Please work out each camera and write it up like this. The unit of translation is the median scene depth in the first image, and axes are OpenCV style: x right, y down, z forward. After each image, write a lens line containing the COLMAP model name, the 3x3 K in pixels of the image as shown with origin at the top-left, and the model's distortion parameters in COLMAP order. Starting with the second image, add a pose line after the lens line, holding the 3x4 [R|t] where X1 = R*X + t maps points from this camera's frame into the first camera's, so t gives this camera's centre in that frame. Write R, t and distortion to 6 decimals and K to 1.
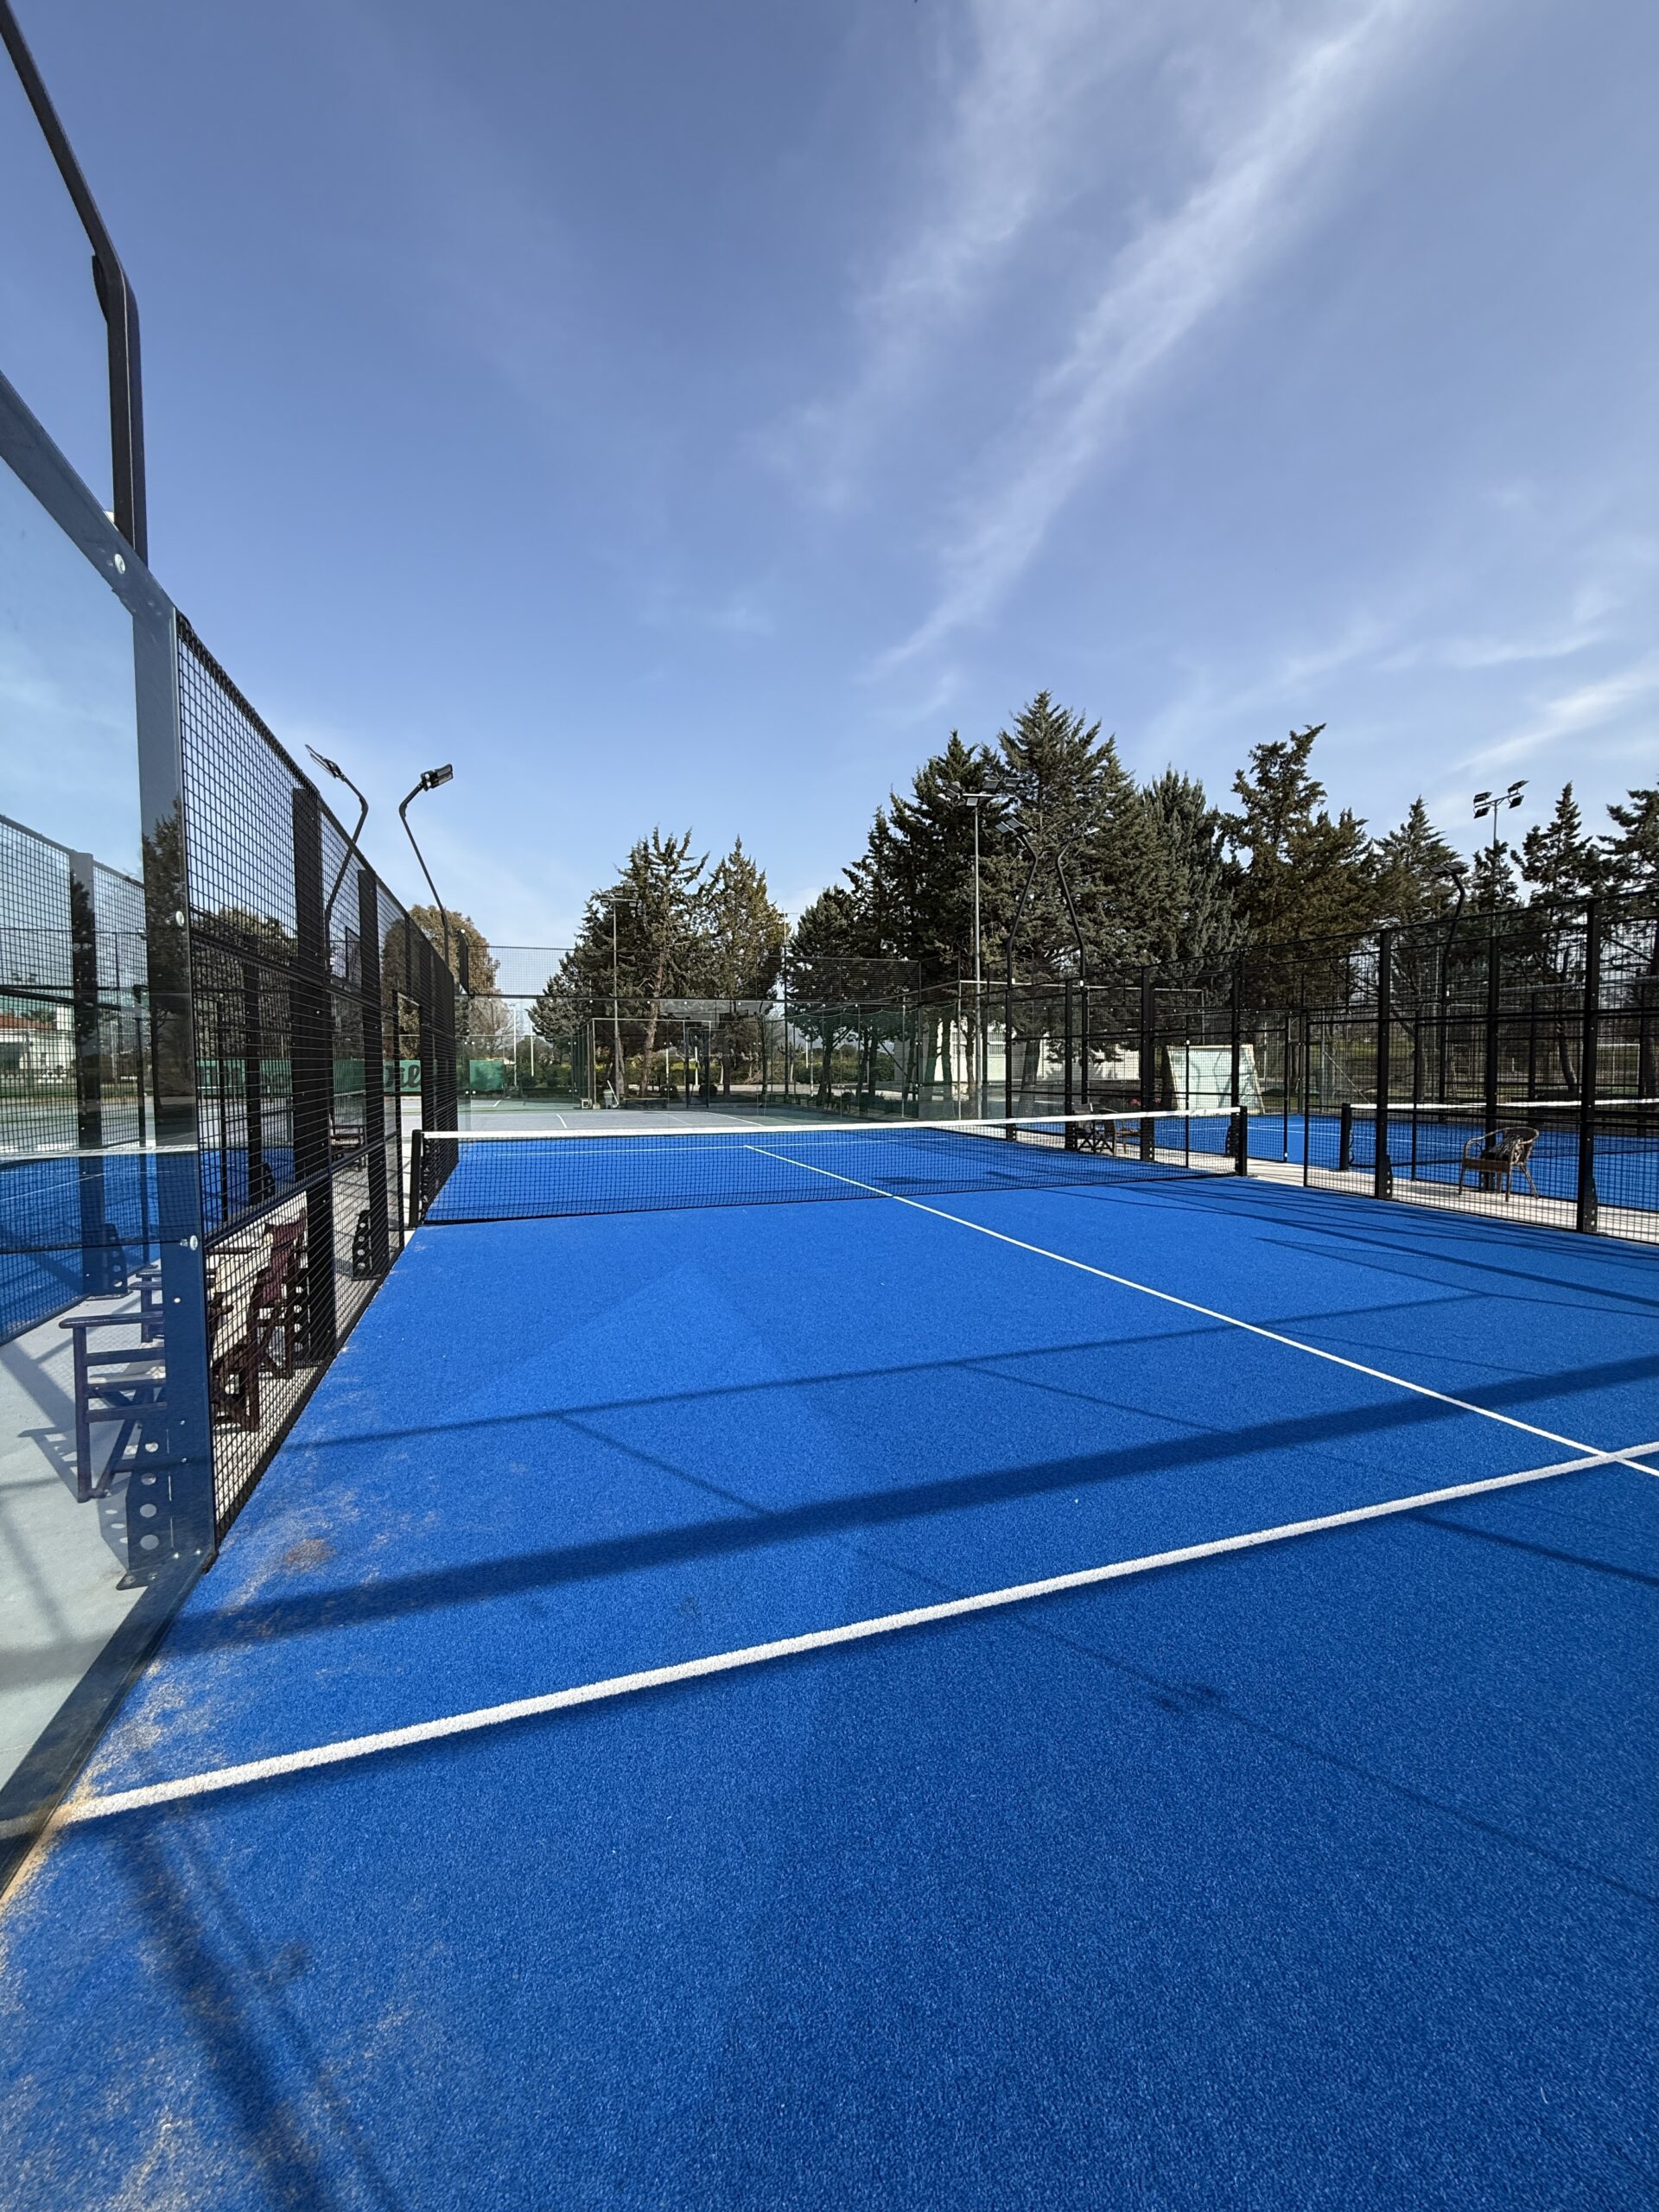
lens RADIAL K [[887.8, 0, 829.1], [0, 887.8, 1096.3], [0, 0, 1]] dist [0.000546, 0.000265]
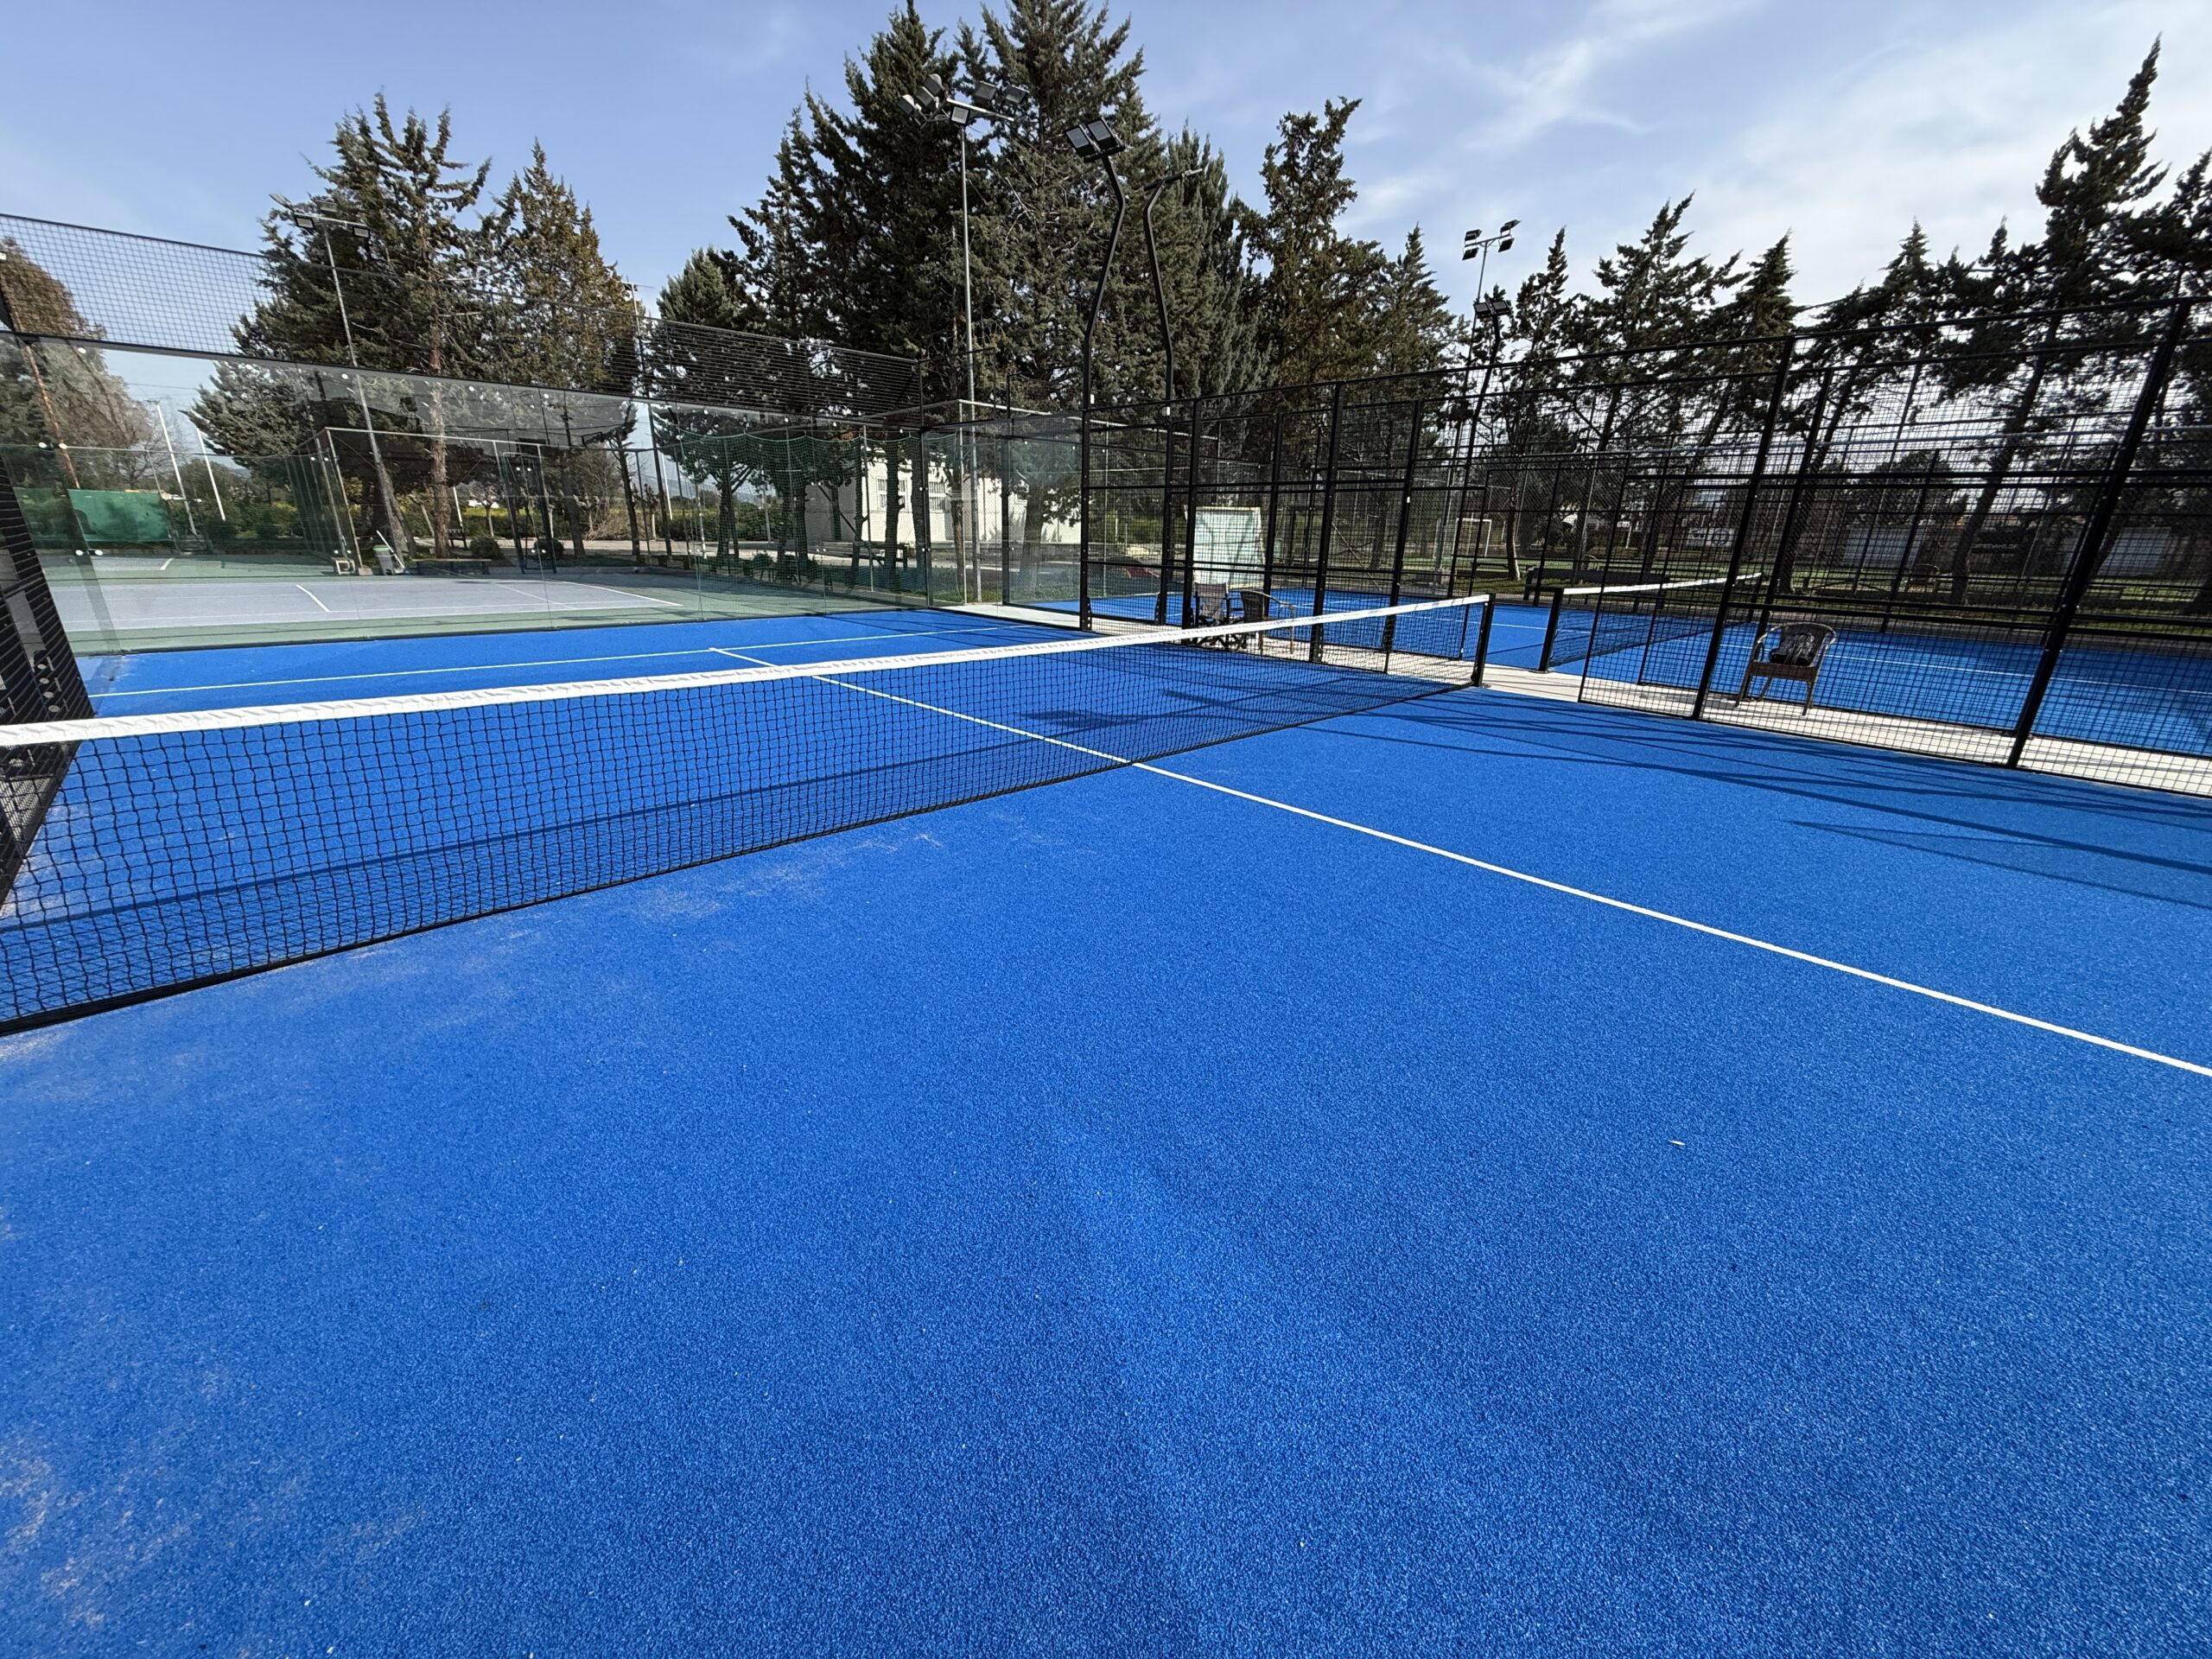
lens RADIAL K [[884.0, 0, 1101.9], [0, 884.0, 833.7], [0, 0, 1]] dist [-0.000016, -0.000267]
pose [[0.907847, -0.113395, 0.403677, -0.072956], [-0.012282, 0.955133, 0.295922, -0.005323], [-0.419121, -0.273610, 0.865722, 0.199180]]
